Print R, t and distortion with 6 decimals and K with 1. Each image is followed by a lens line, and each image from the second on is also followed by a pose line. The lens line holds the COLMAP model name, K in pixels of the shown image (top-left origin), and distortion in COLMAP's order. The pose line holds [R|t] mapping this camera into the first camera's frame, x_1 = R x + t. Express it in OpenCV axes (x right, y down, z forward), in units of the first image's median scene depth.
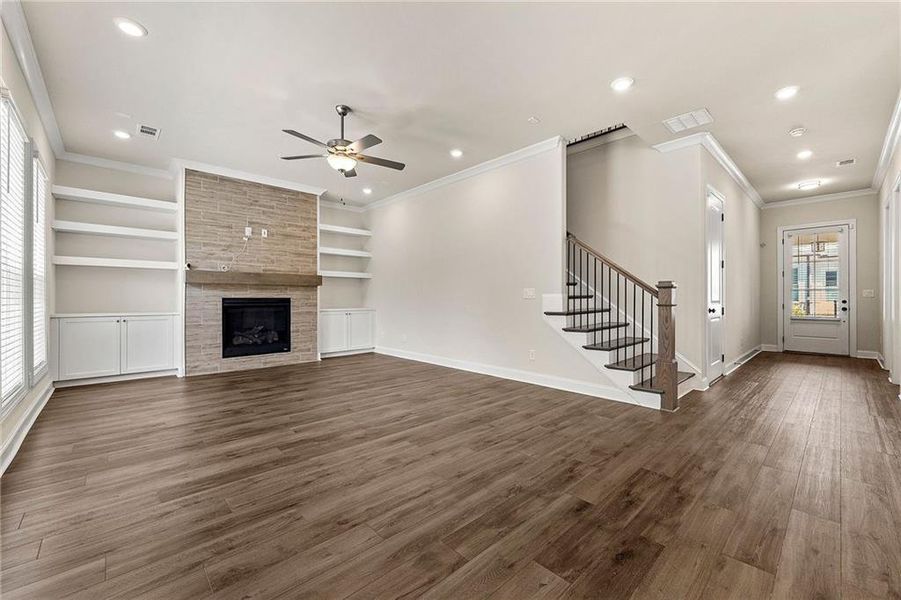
lens RADIAL K [[364.8, 0, 449.9], [0, 364.8, 298.6], [0, 0, 1]] dist [0.003927, -0.000149]
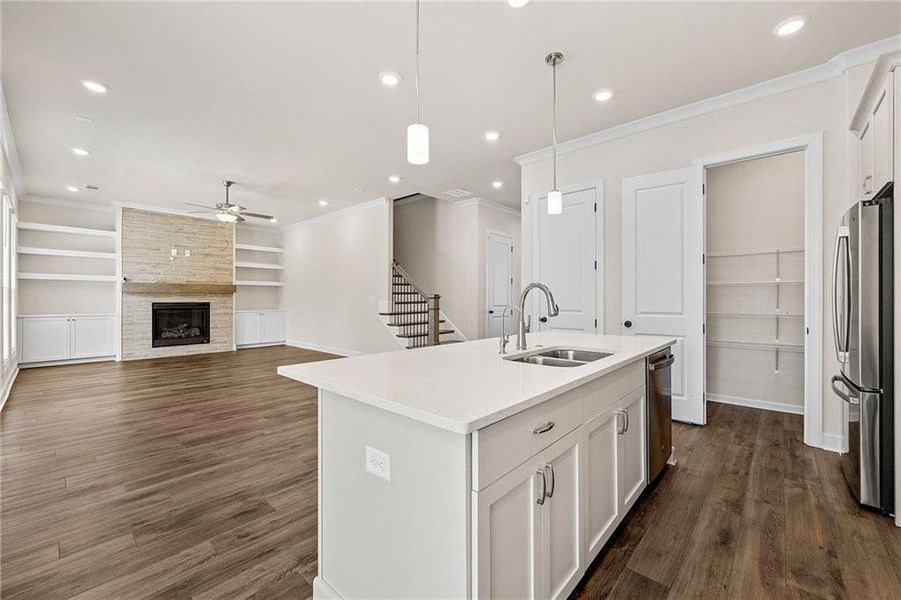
lens RADIAL K [[364.8, 0, 450.4], [0, 364.8, 298.8], [0, 0, 1]] dist [0.003927, -0.000149]
pose [[0.996848, 0.002518, 0.079299, 0.348706], [-0.002496, 0.999997, -0.000377, -0.017434], [-0.079299, 0.000178, 0.996851, -0.409778]]
